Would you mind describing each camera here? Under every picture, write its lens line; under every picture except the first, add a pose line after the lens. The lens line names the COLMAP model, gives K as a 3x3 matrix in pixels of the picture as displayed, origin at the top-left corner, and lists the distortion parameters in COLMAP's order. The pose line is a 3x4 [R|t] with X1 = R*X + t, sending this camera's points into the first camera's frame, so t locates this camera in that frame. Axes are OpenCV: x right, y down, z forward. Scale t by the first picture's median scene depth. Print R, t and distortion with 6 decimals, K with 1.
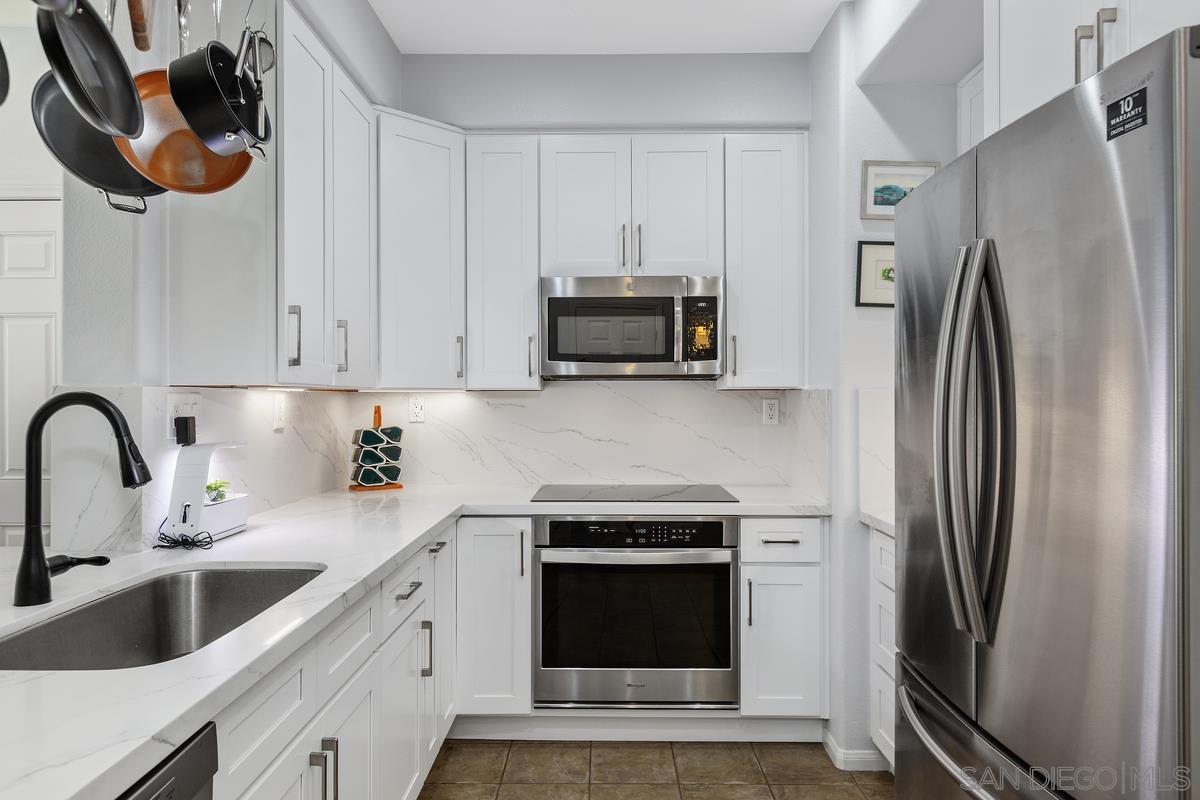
lens RADIAL K [[780.1, 0, 594.5], [0, 780.1, 395.6], [0, 0, 1]] dist [0.005871, -0.003545]
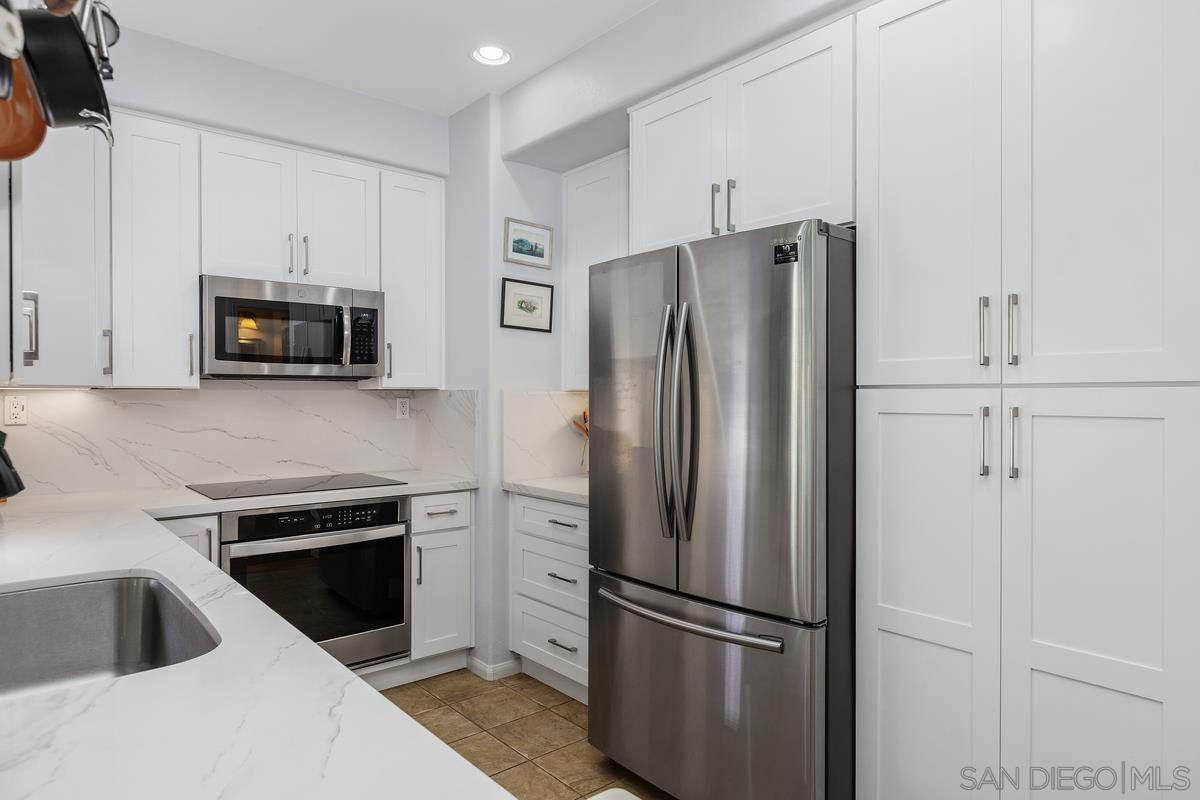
lens RADIAL K [[716.5, 0, 602.4], [0, 716.5, 401.5], [0, 0, 1]] dist [0.001904, -0.005791]
pose [[0.753813, -0.004112, 0.657077, -0.314852], [-0.001896, 0.999963, 0.008432, 0.000490], [-0.657087, -0.007602, 0.753777, -0.023284]]
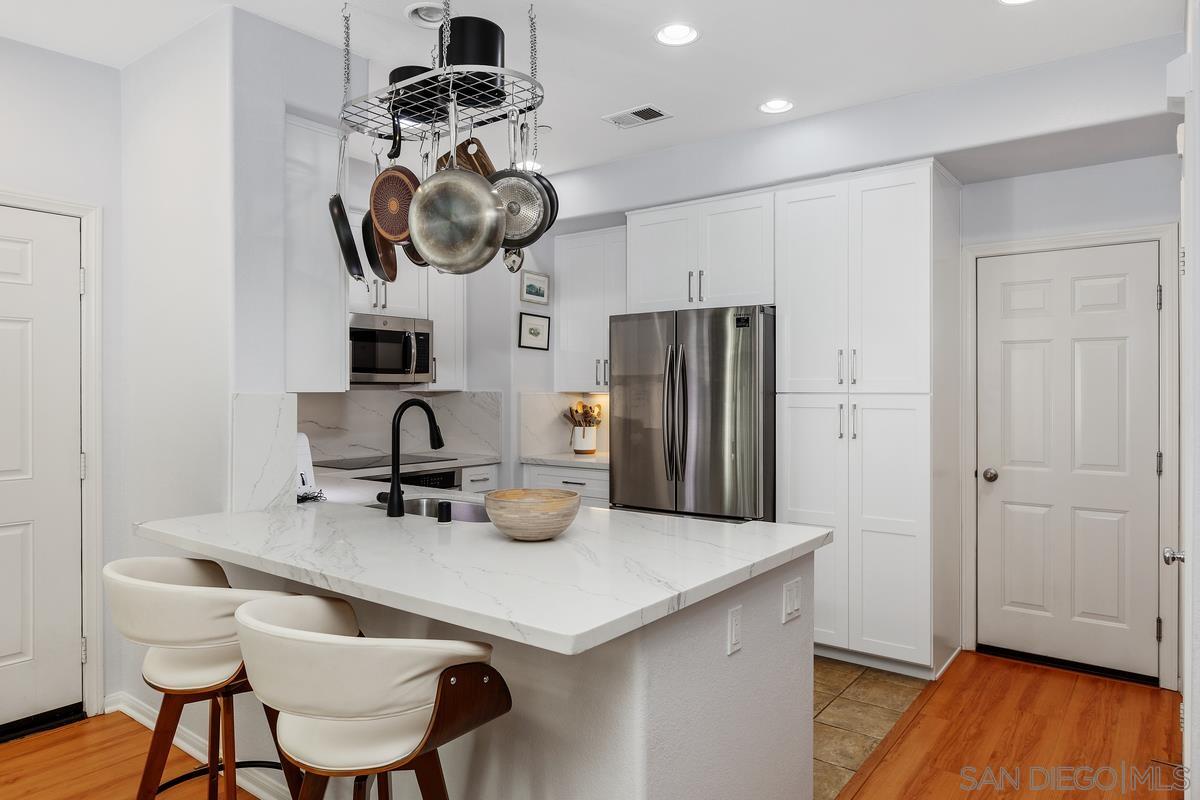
lens RADIAL K [[780.1, 0, 599.1], [0, 780.1, 396.5], [0, 0, 1]] dist [0.005871, -0.003545]
pose [[0.585930, -0.005753, 0.810341, -1.005497], [-0.003006, 0.999952, 0.009272, -0.014770], [-0.810356, -0.007868, 0.585885, -0.229053]]
